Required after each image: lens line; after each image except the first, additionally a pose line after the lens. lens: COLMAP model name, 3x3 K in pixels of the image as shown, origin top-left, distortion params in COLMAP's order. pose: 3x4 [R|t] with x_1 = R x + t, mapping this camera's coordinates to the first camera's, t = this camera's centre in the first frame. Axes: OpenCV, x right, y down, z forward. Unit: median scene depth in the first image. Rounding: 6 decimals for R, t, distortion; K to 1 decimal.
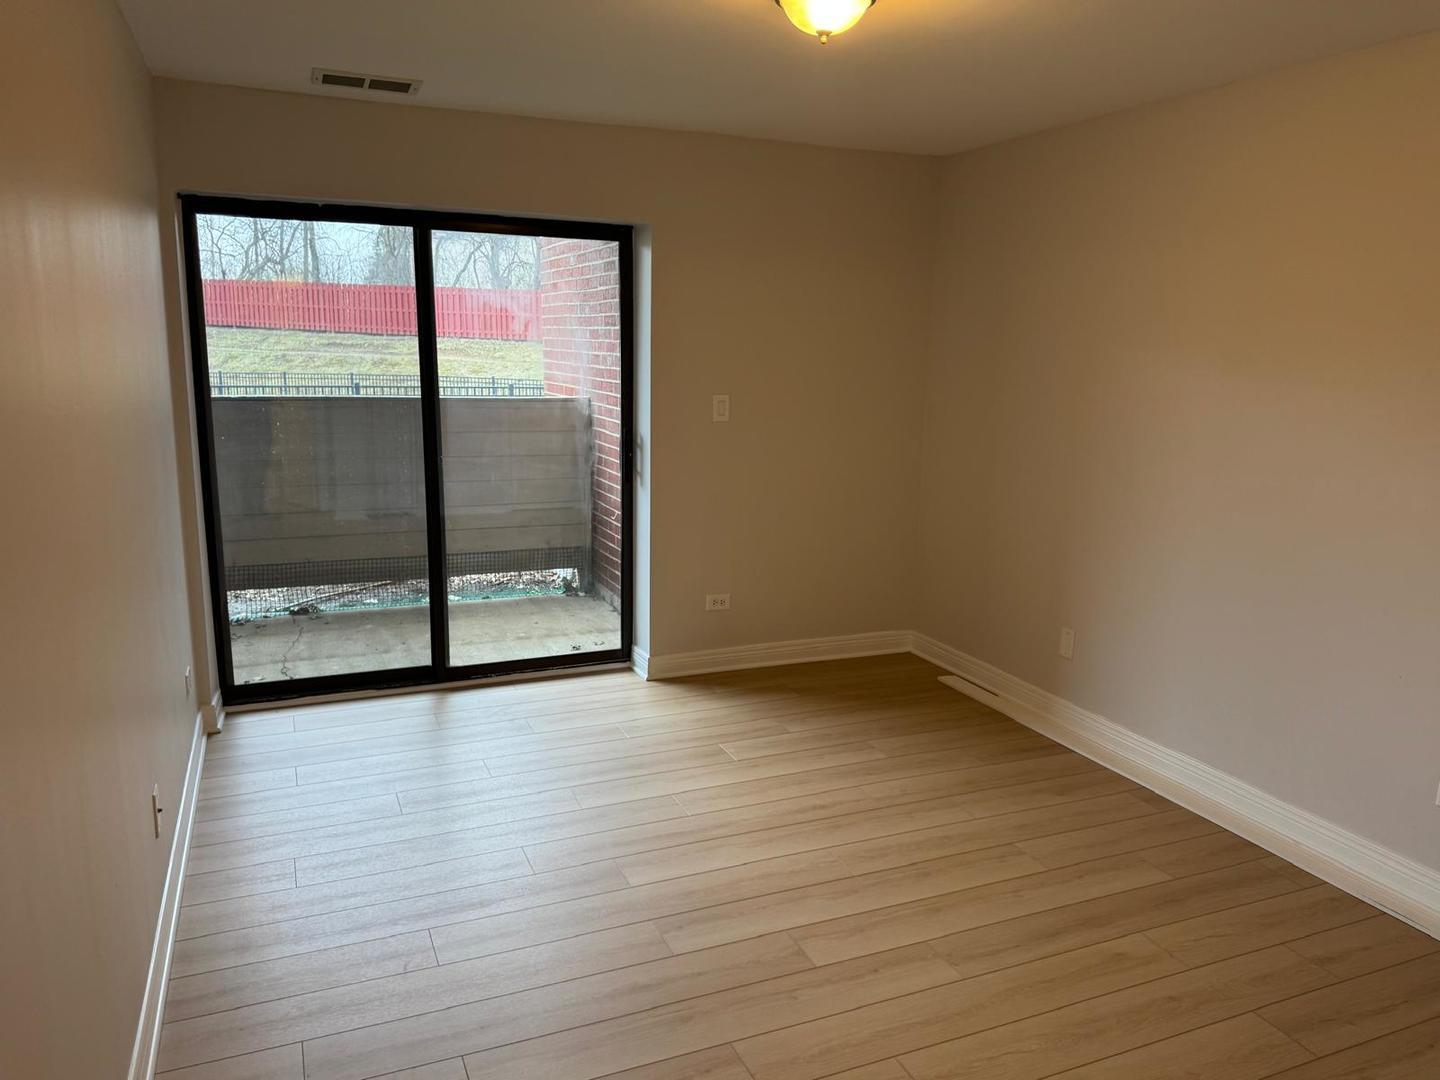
lens RADIAL K [[1010.8, 0, 720.0], [0, 1010.8, 540.0], [0, 0, 1]] dist [0.059770, -0.075309]
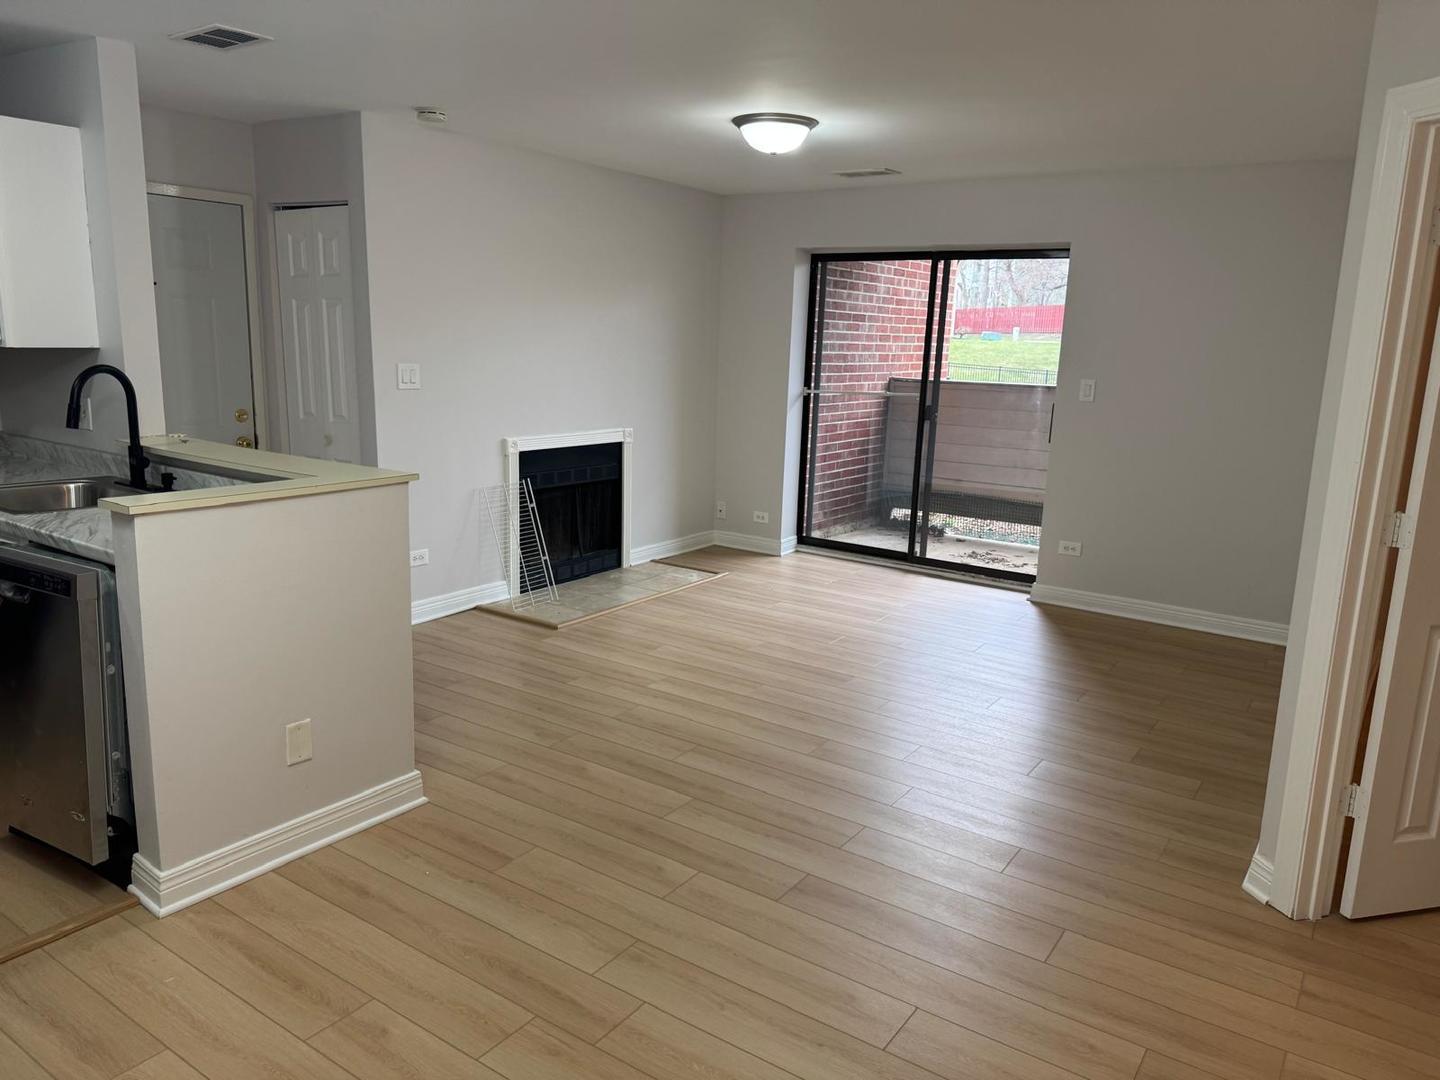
lens RADIAL K [[984.5, 0, 754.9], [0, 984.5, 566.7], [0, 0, 1]] dist [0.006467, -0.039186]
pose [[0.553773, 0.186236, -0.811574, 0.767541], [-0.182635, 0.978099, 0.099829, 0.033730], [0.812392, 0.092939, 0.575658, -0.003679]]
